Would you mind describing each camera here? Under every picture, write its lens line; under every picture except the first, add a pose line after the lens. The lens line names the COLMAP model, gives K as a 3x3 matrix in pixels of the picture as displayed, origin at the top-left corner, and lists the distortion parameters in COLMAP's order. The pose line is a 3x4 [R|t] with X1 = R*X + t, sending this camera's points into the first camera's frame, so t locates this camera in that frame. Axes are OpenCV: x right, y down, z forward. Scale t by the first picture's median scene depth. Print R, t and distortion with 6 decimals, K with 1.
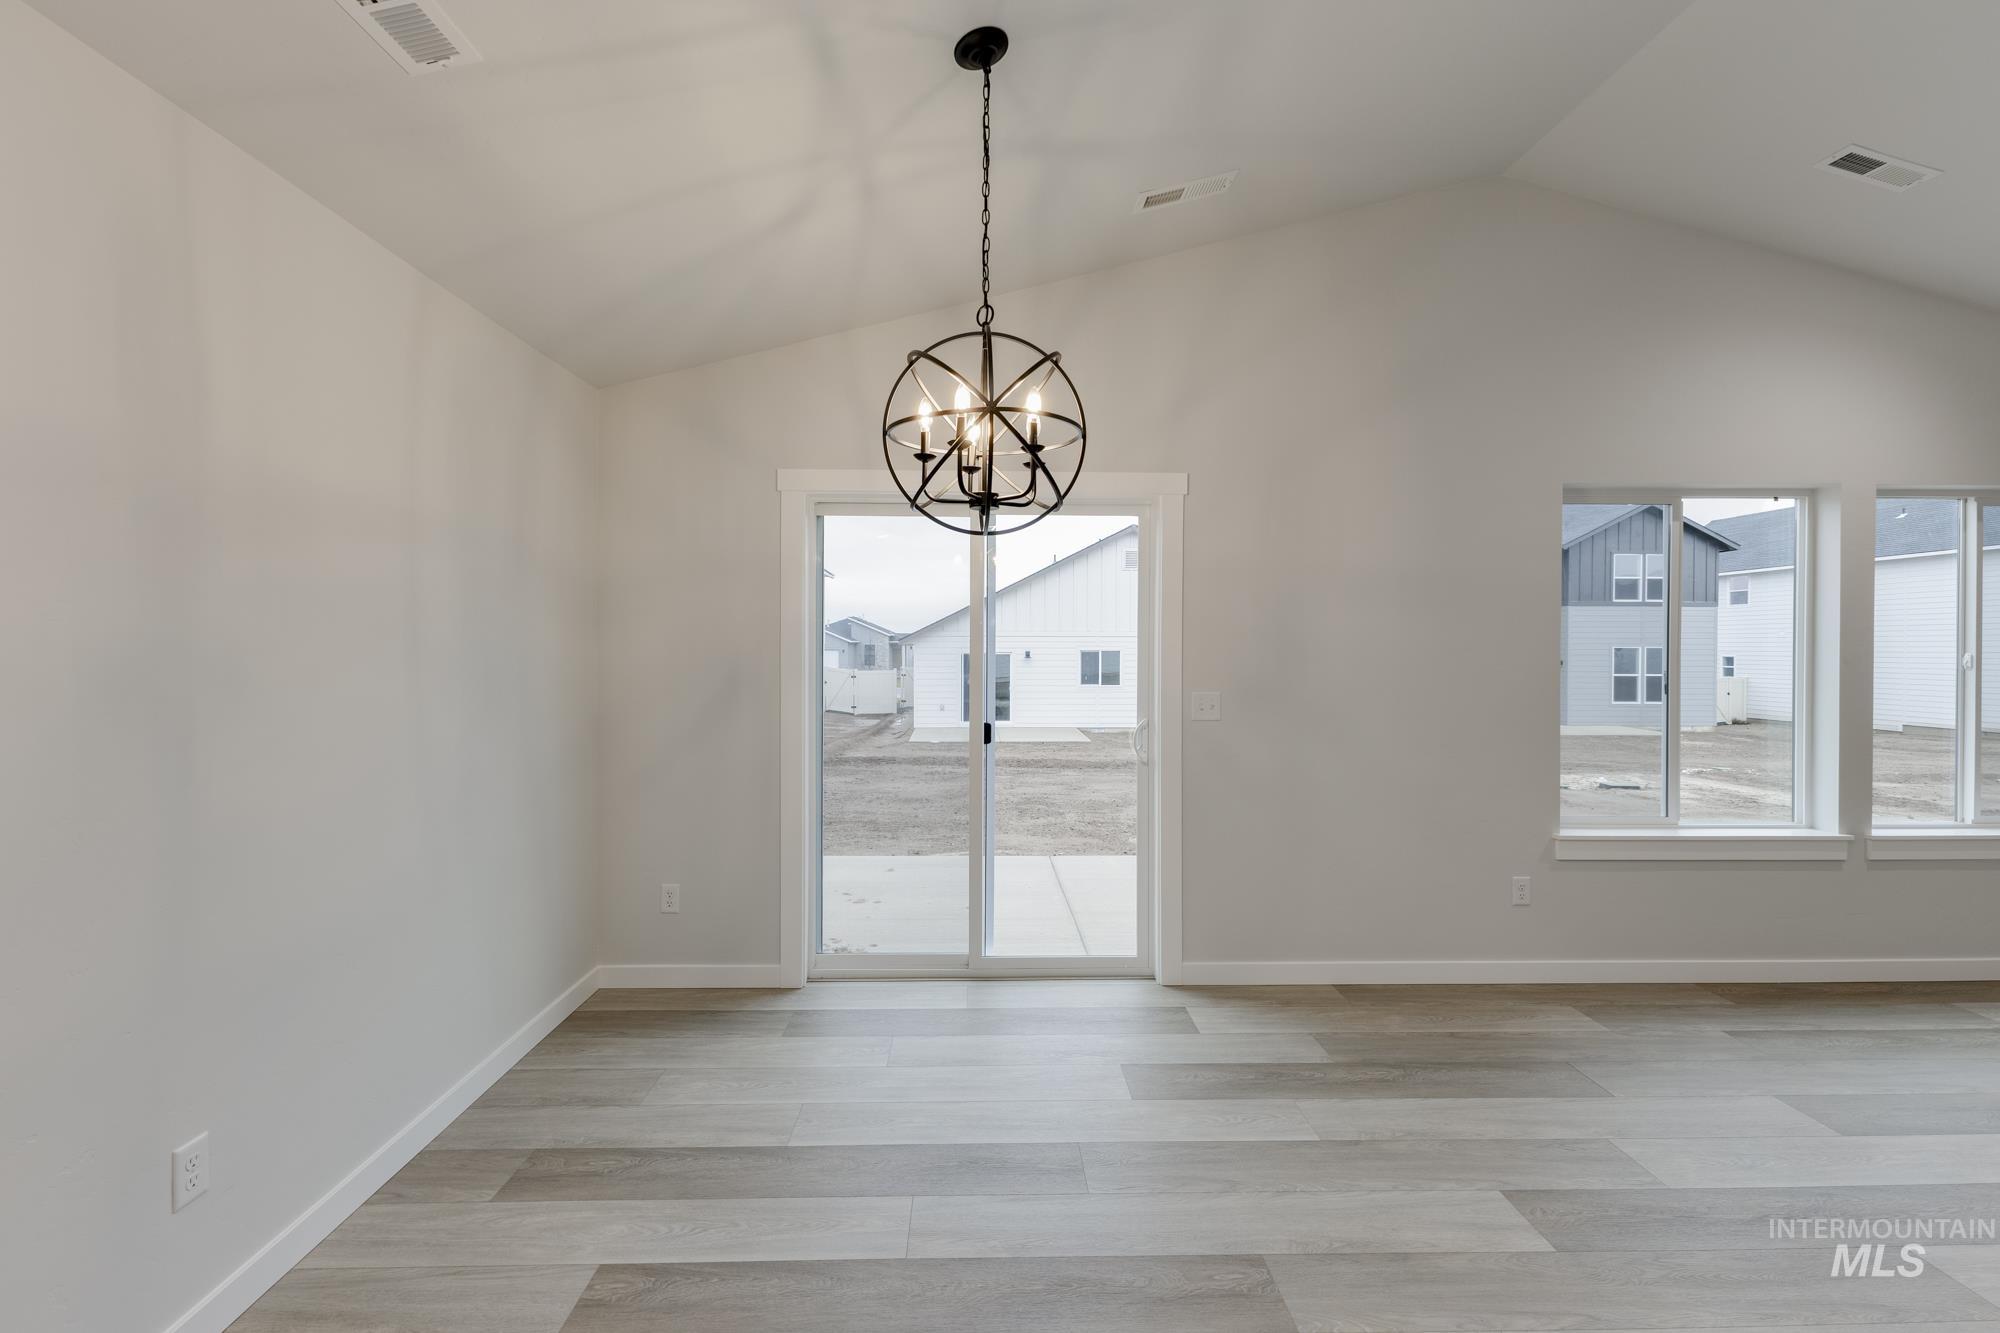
lens RADIAL K [[864.1, 0, 1001.6], [0, 864.1, 655.5], [0, 0, 1]] dist [0.013140, -0.000089]
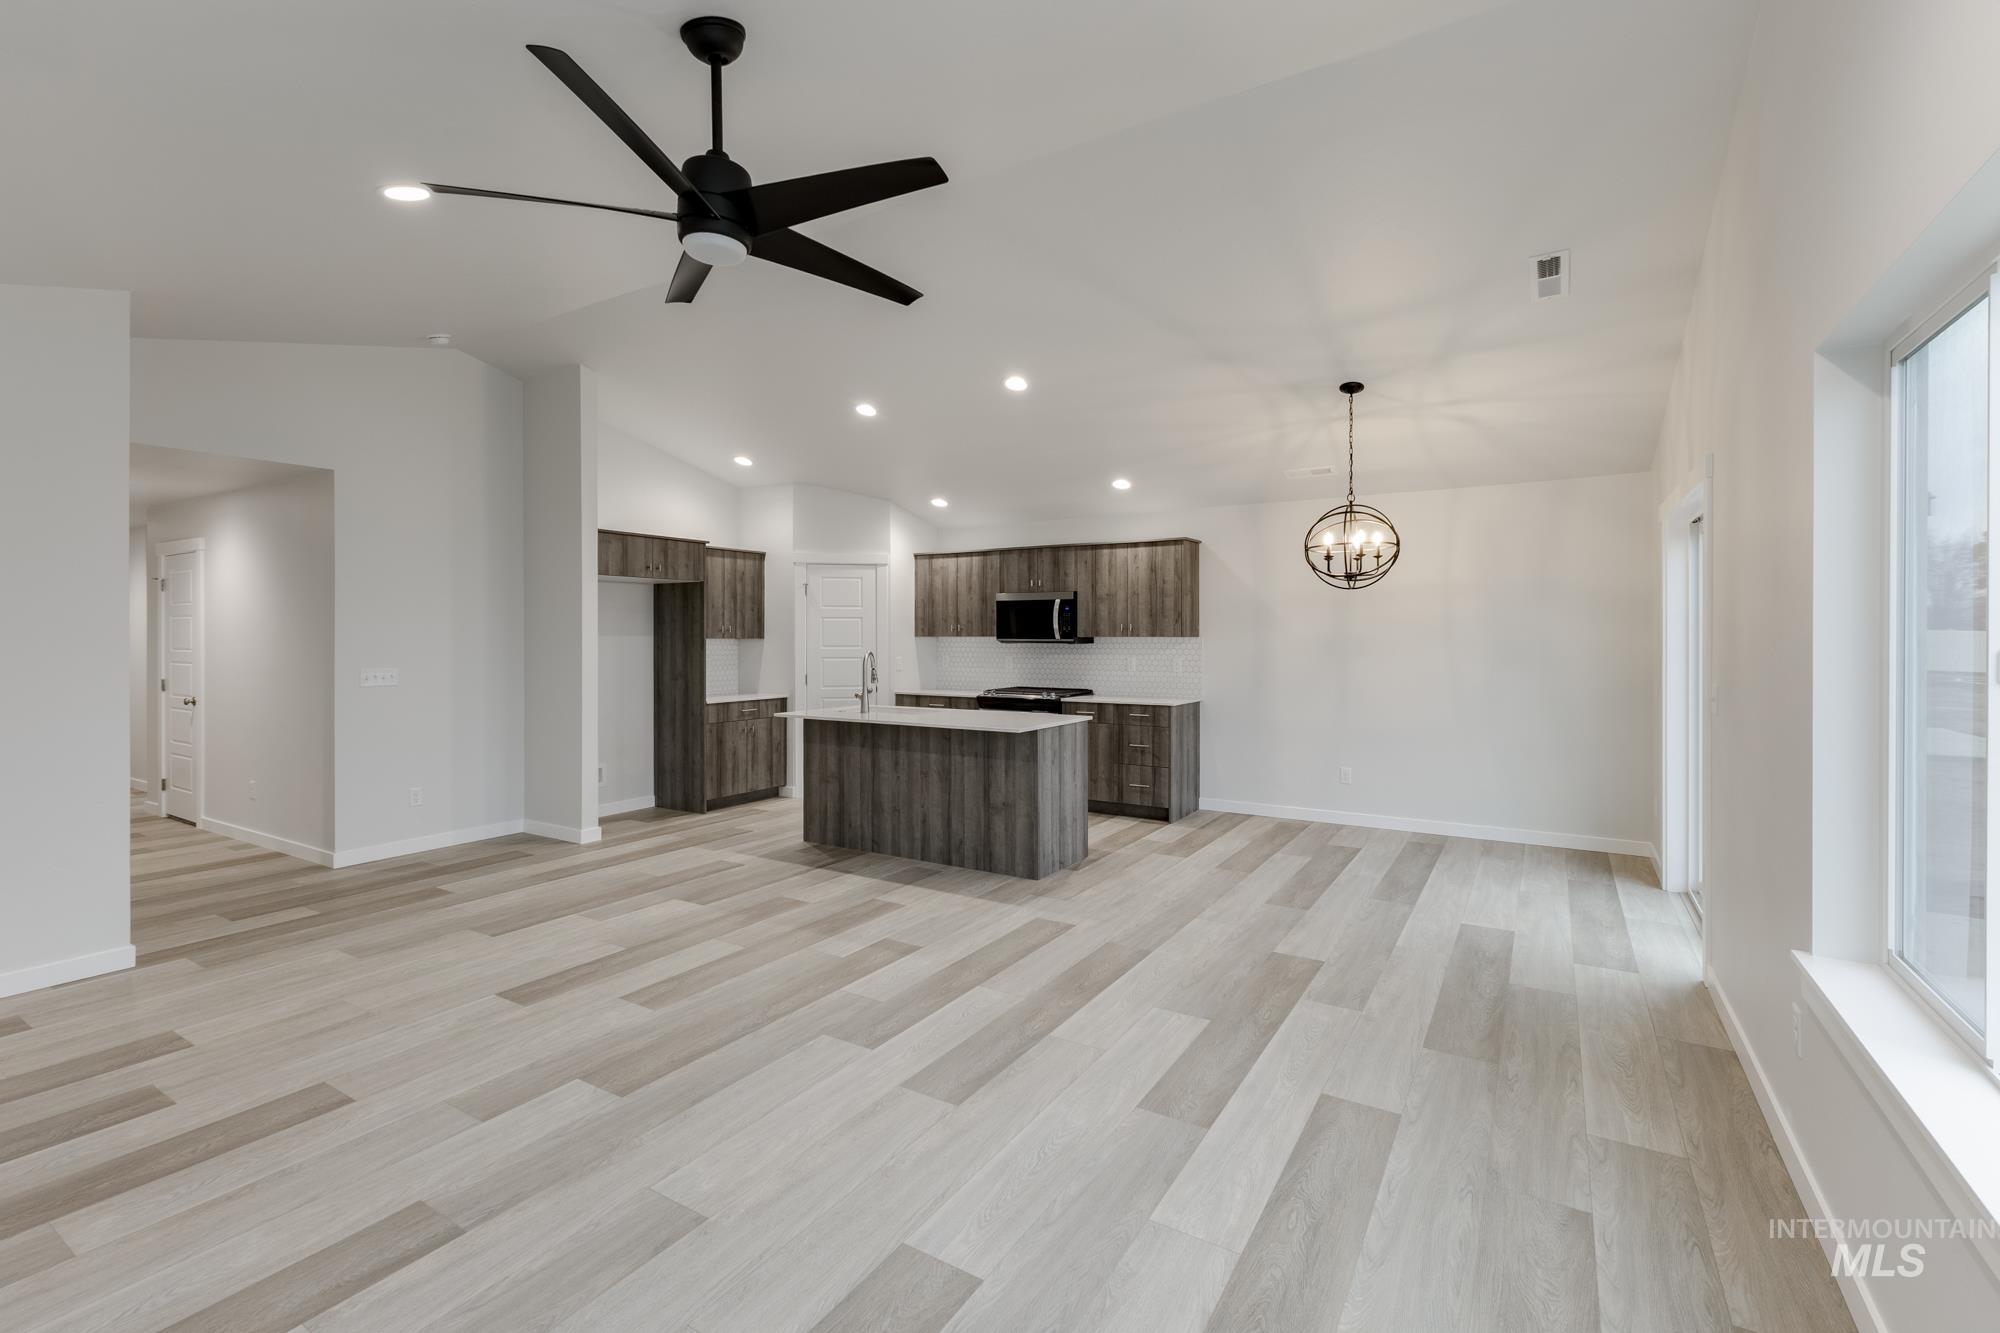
lens RADIAL K [[877.3, 0, 1014.8], [0, 877.3, 640.1], [0, 0, 1]] dist [0.004332, 0.000003]
pose [[-0.543897, 0.002750, -0.839147, 1.583519], [-0.006379, 0.999952, 0.007412, -0.007564], [0.839128, 0.009385, -0.543853, 0.969422]]
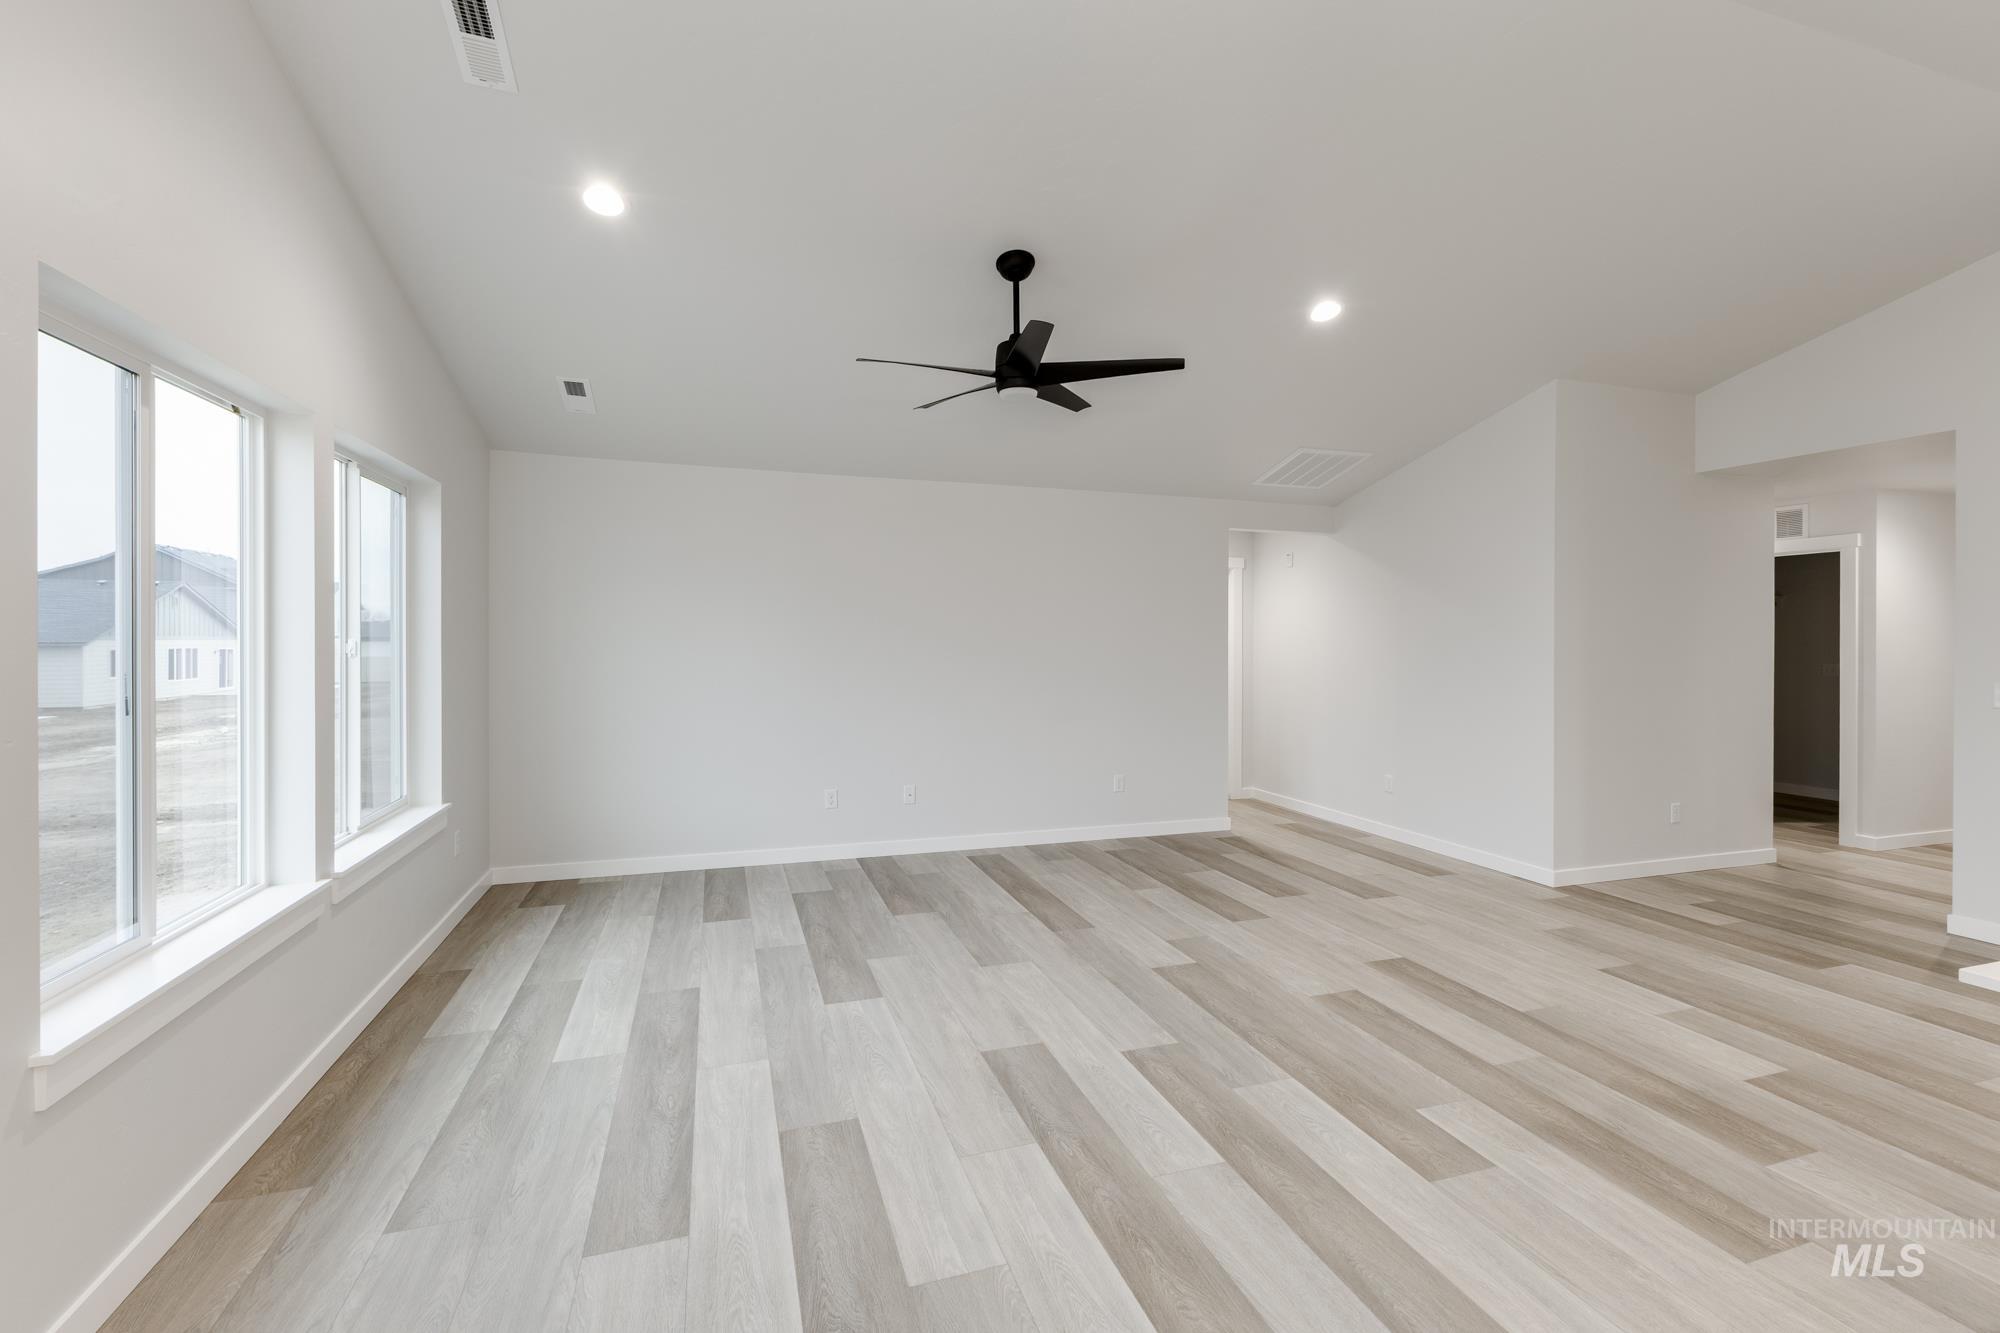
lens RADIAL K [[863.4, 0, 1001.1], [0, 863.4, 644.0], [0, 0, 1]] dist [0.006352, -0.000150]
pose [[-0.287488, -0.009290, 0.957739, 0.085053], [0.003843, 0.999934, 0.010852, -0.007965], [-0.957776, 0.006800, -0.287434, 0.728421]]
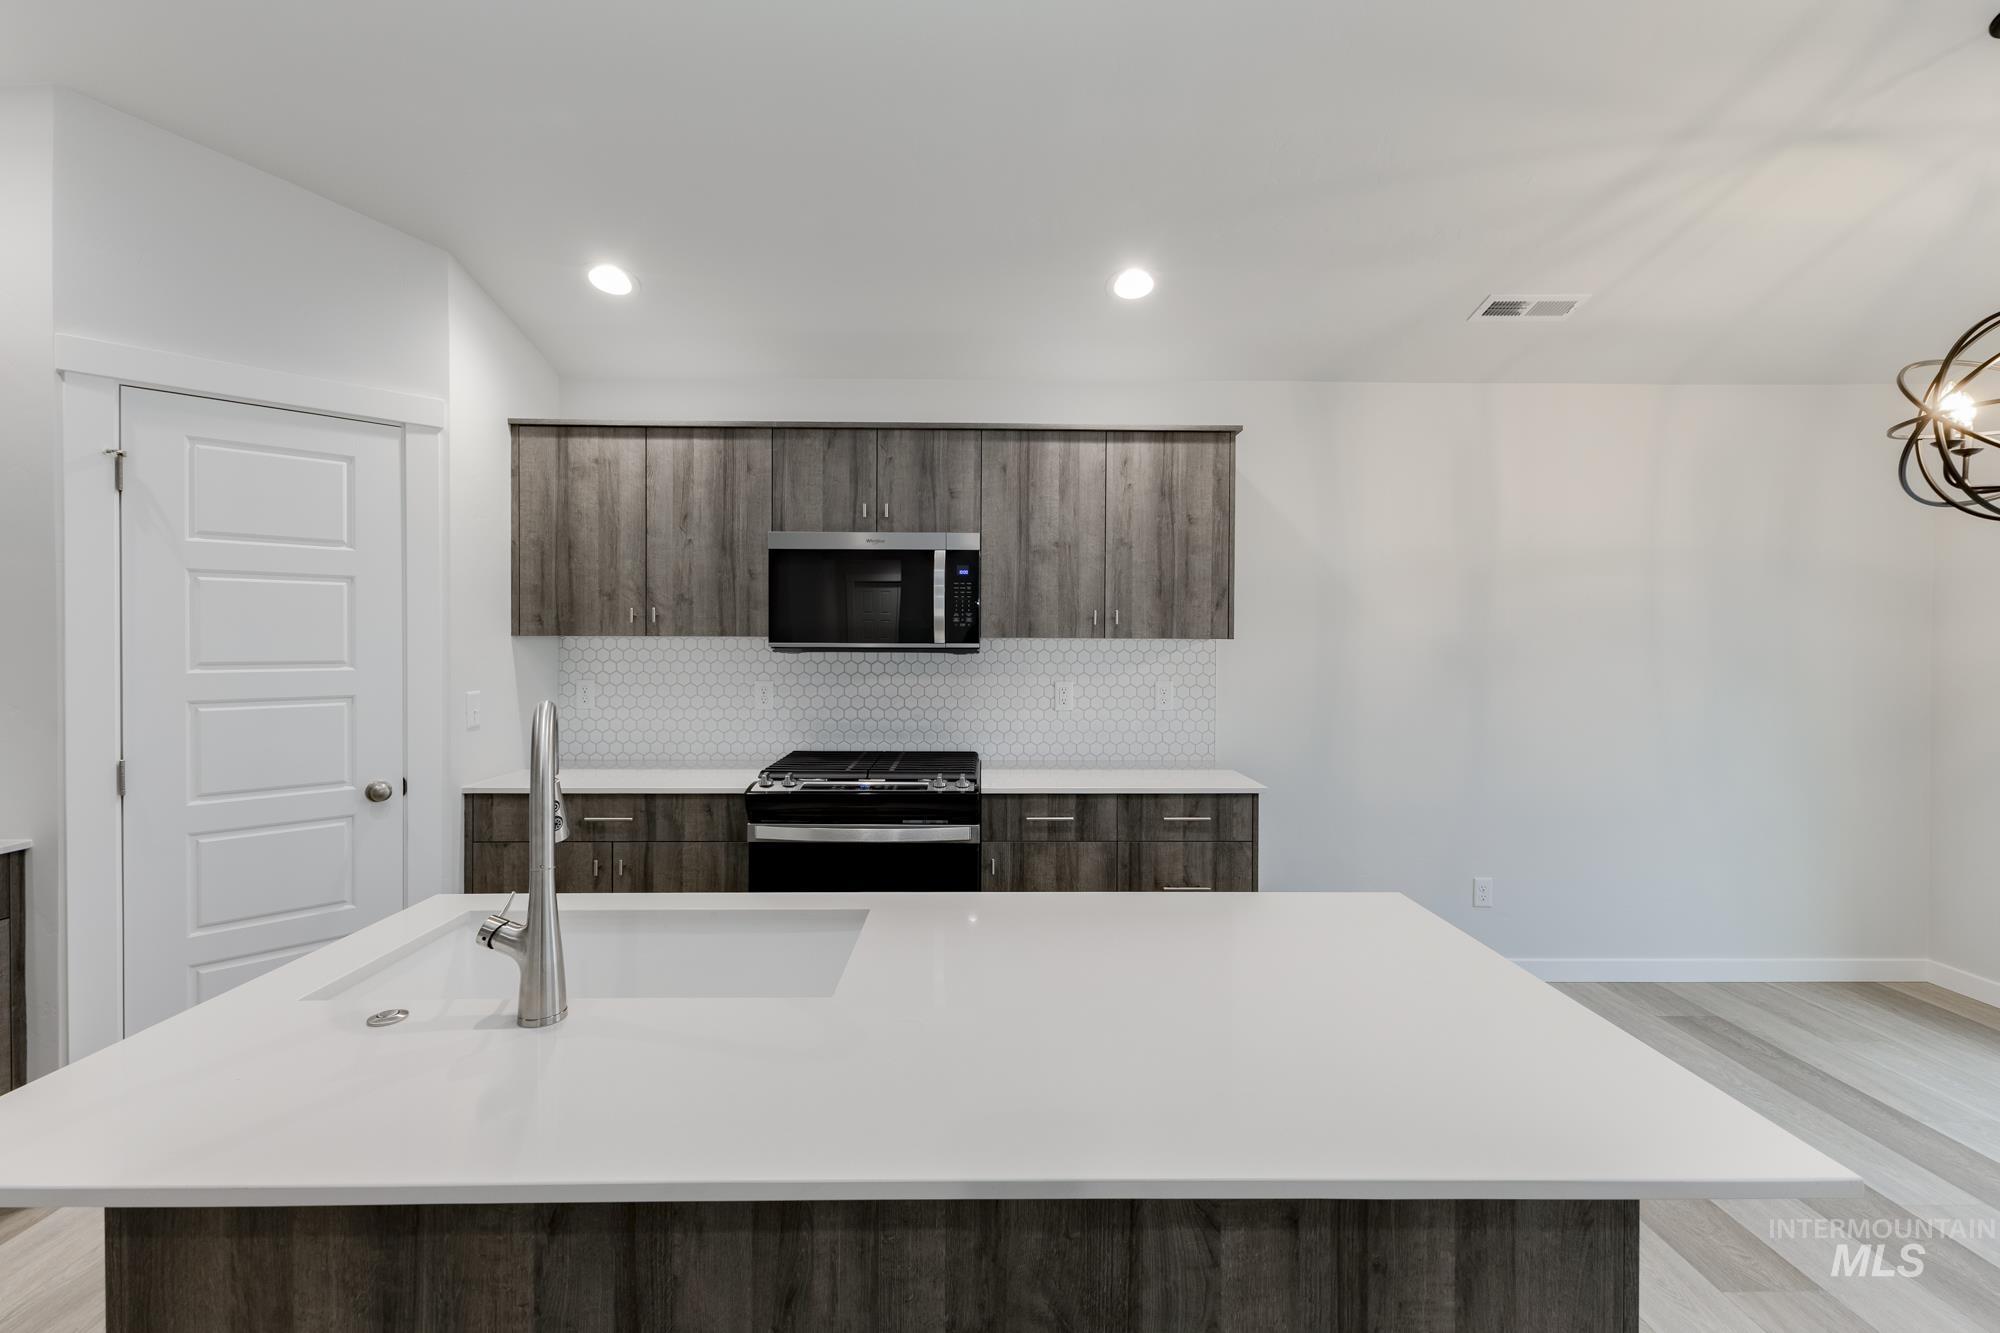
lens RADIAL K [[856.6, 0, 995.4], [0, 856.6, 653.0], [0, 0, 1]] dist [0.001049, 0.000089]
pose [[-0.015520, 0.014005, -0.999781, 0.589819], [-0.011010, 0.999839, 0.014177, 0.002777], [0.999819, 0.011227, -0.015364, -0.069792]]
